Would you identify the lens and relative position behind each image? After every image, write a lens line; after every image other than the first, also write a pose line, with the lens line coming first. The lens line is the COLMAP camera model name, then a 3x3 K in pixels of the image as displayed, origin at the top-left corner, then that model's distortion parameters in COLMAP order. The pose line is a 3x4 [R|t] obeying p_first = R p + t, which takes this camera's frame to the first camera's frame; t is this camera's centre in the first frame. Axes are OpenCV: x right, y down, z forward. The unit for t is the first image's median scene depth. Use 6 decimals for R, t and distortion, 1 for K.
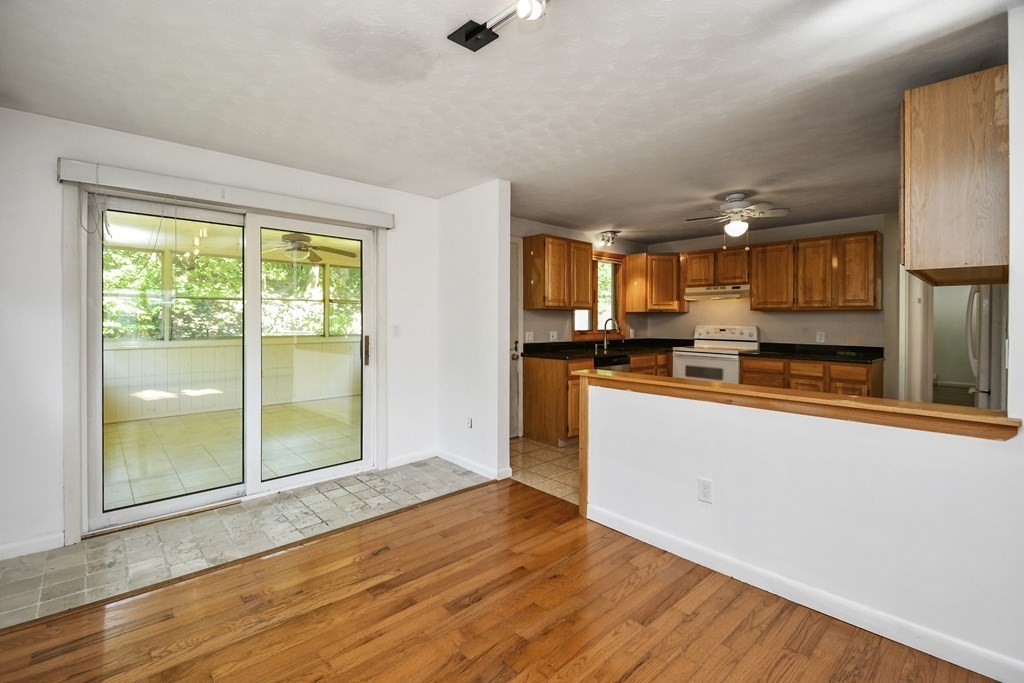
lens RADIAL K [[453.6, 0, 496.8], [0, 453.6, 321.4], [0, 0, 1]] dist [0.004561, -0.000198]
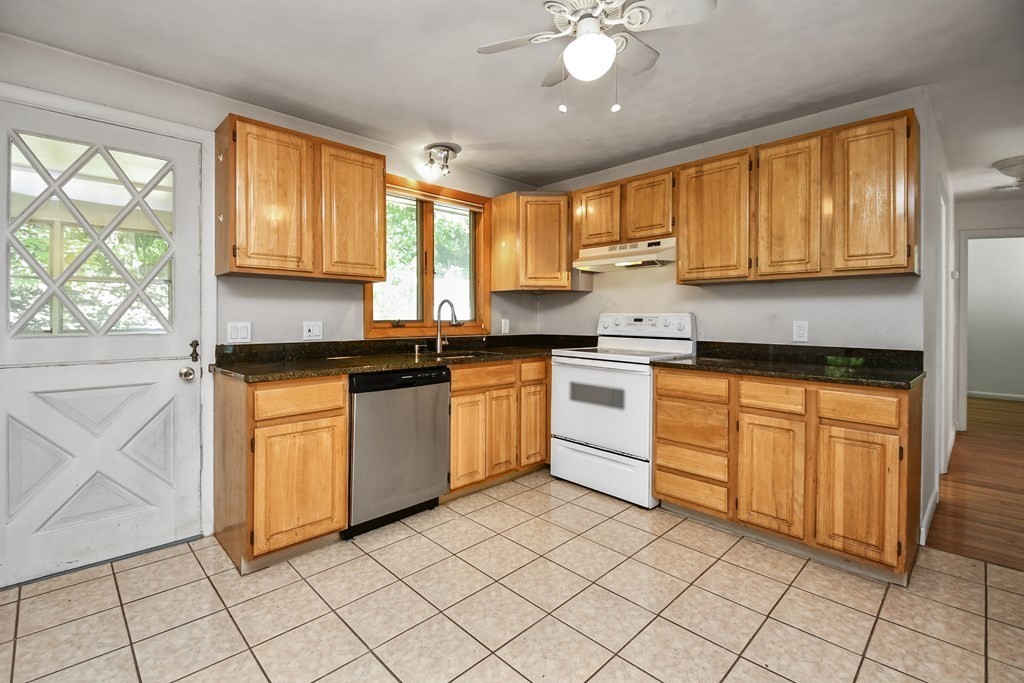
lens RADIAL K [[456.7, 0, 501.2], [0, 456.7, 319.3], [0, 0, 1]] dist [0.003861, -0.000434]
pose [[0.999219, -0.000693, 0.039513, 0.324391], [0.000571, 0.999995, 0.003085, 0.017848], [-0.039515, -0.003060, 0.999214, 0.453824]]
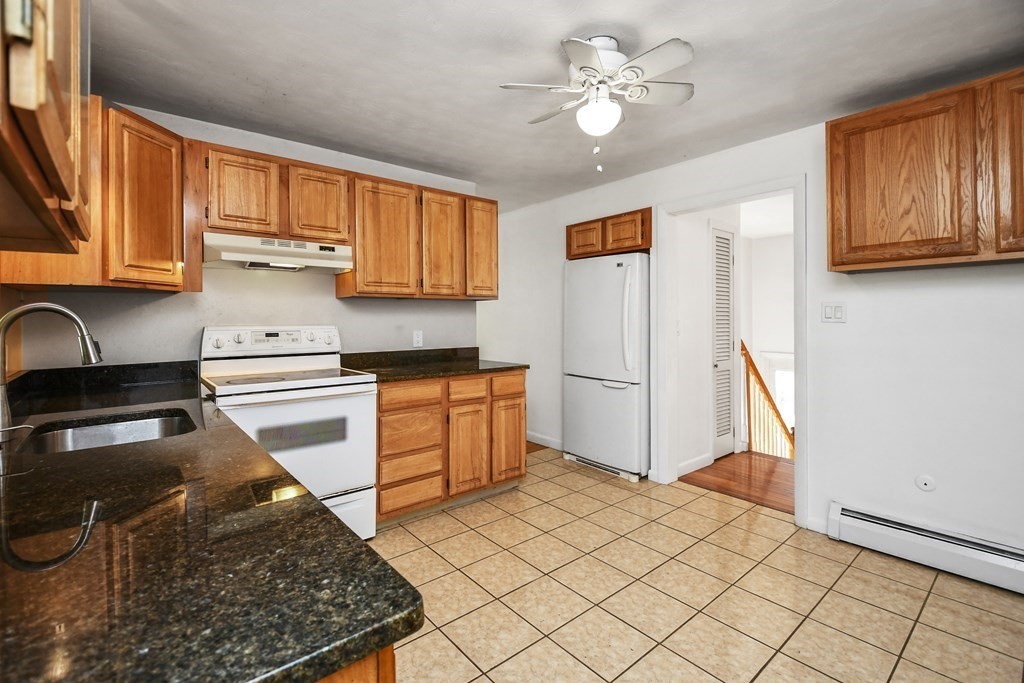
lens RADIAL K [[453.6, 0, 496.8], [0, 453.6, 321.4], [0, 0, 1]] dist [0.004561, -0.000198]
pose [[0.043462, -0.009544, 0.999009, 0.034754], [0.006192, 0.999938, 0.009283, 0.002416], [-0.999036, 0.005783, 0.043518, 0.817295]]
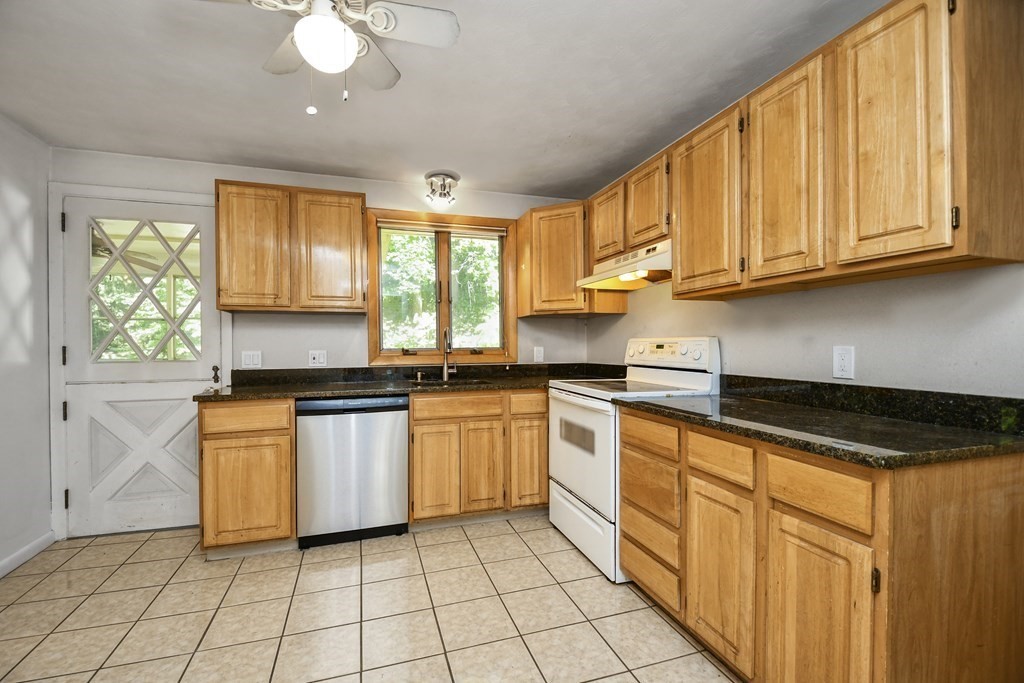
lens RADIAL K [[443.3, 0, 506.3], [0, 443.3, 348.2], [0, 0, 1]] dist [0.000537, -0.000389]
pose [[0.916736, -0.007496, -0.399423, 0.588025], [0.009552, 0.999949, 0.003157, 0.019723], [0.399379, -0.006709, 0.916761, 0.559763]]
